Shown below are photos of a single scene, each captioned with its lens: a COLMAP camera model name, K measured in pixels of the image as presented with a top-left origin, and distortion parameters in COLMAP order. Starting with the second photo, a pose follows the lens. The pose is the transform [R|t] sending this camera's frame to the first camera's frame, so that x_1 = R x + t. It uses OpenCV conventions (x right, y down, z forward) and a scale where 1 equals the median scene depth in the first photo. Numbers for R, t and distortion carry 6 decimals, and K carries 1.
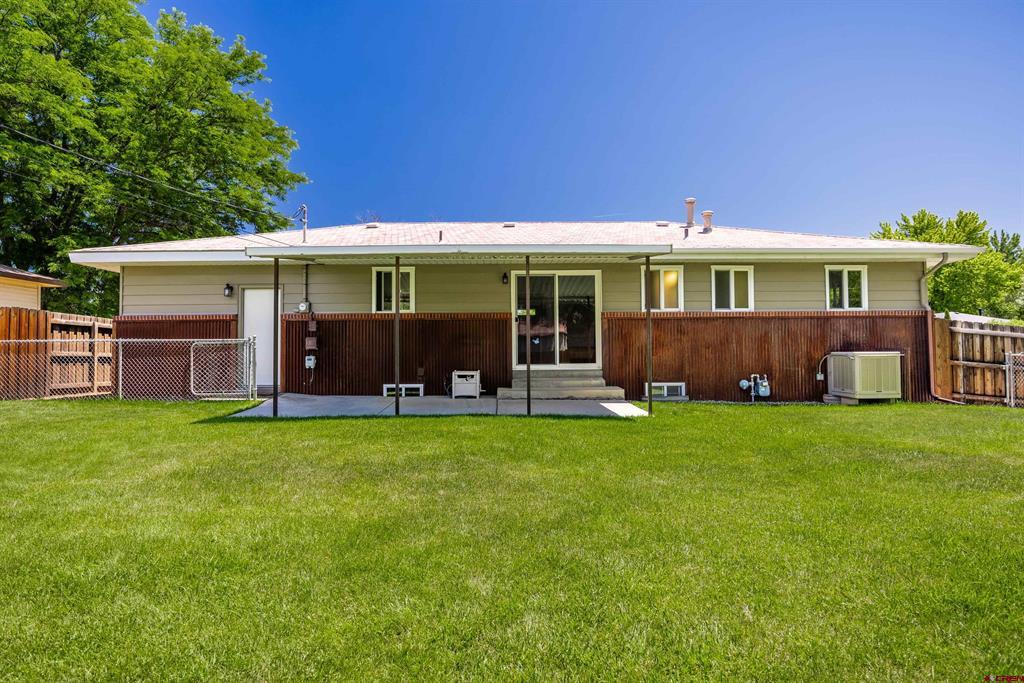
lens RADIAL K [[588.9, 0, 512.0], [0, 588.9, 341.5], [0, 0, 1]] dist [-0.002275, -0.000329]
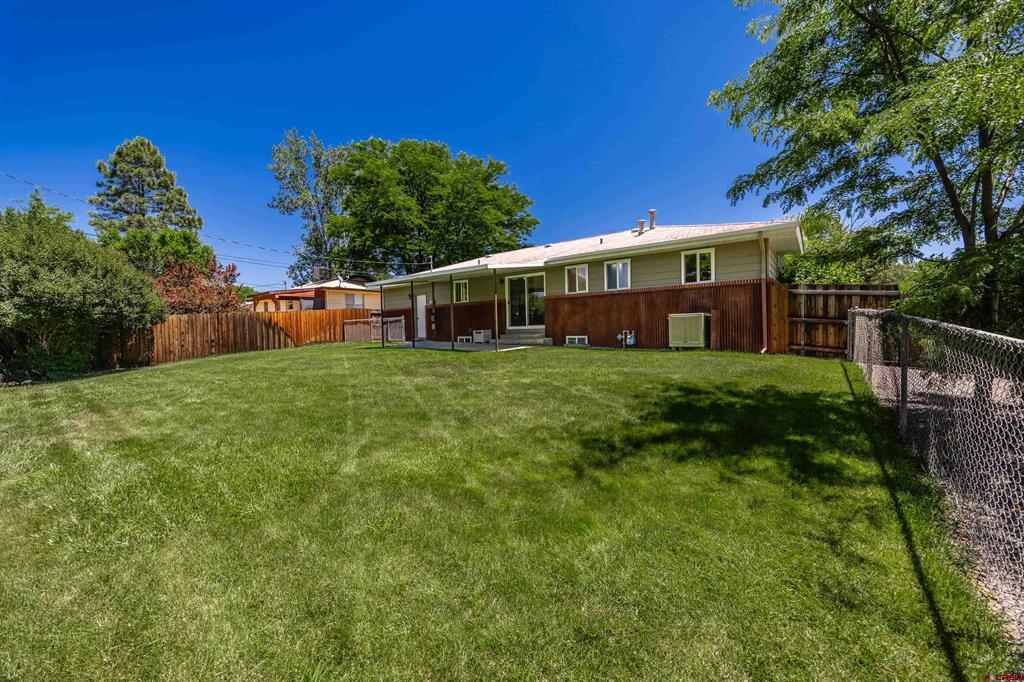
lens RADIAL K [[389.1, 0, 513.0], [0, 389.1, 335.5], [0, 0, 1]] dist [-0.000641, -0.000228]
pose [[0.784424, 0.000116, -0.620226, 0.797626], [0.043067, 0.997576, 0.054655, 0.000329], [0.618728, -0.069584, 0.782517, 0.020480]]
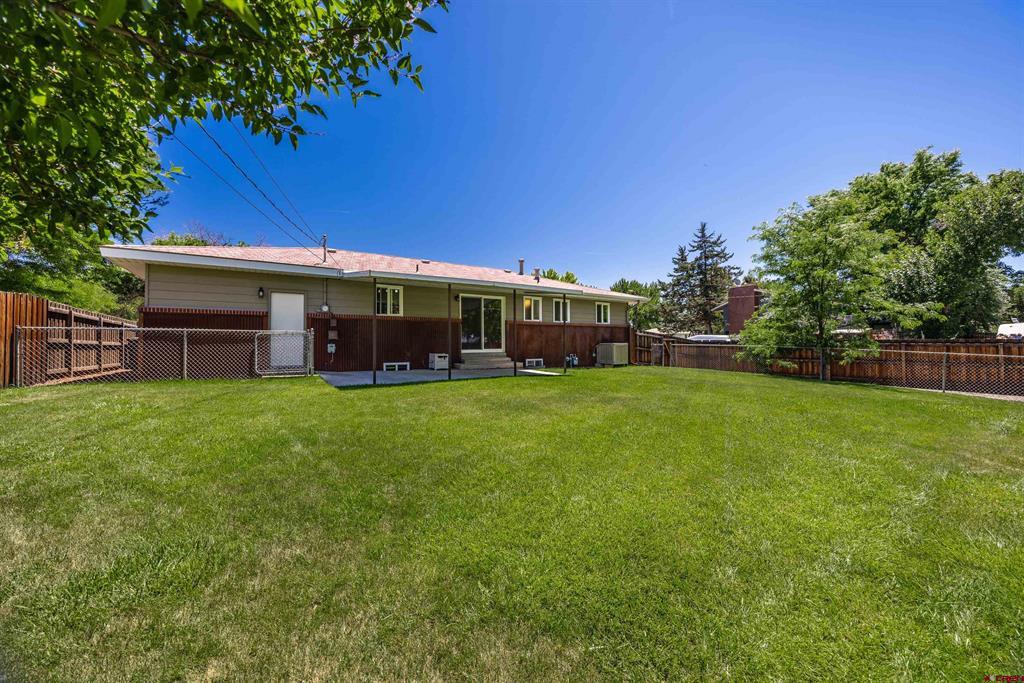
lens RADIAL K [[389.1, 0, 513.0], [0, 389.1, 336.0], [0, 0, 1]] dist [-0.000641, -0.000228]
pose [[0.842330, 0.015286, 0.538746, -0.465773], [-0.015387, 0.999872, -0.004311, 0.002995], [-0.538743, -0.004658, 0.842457, -0.011722]]
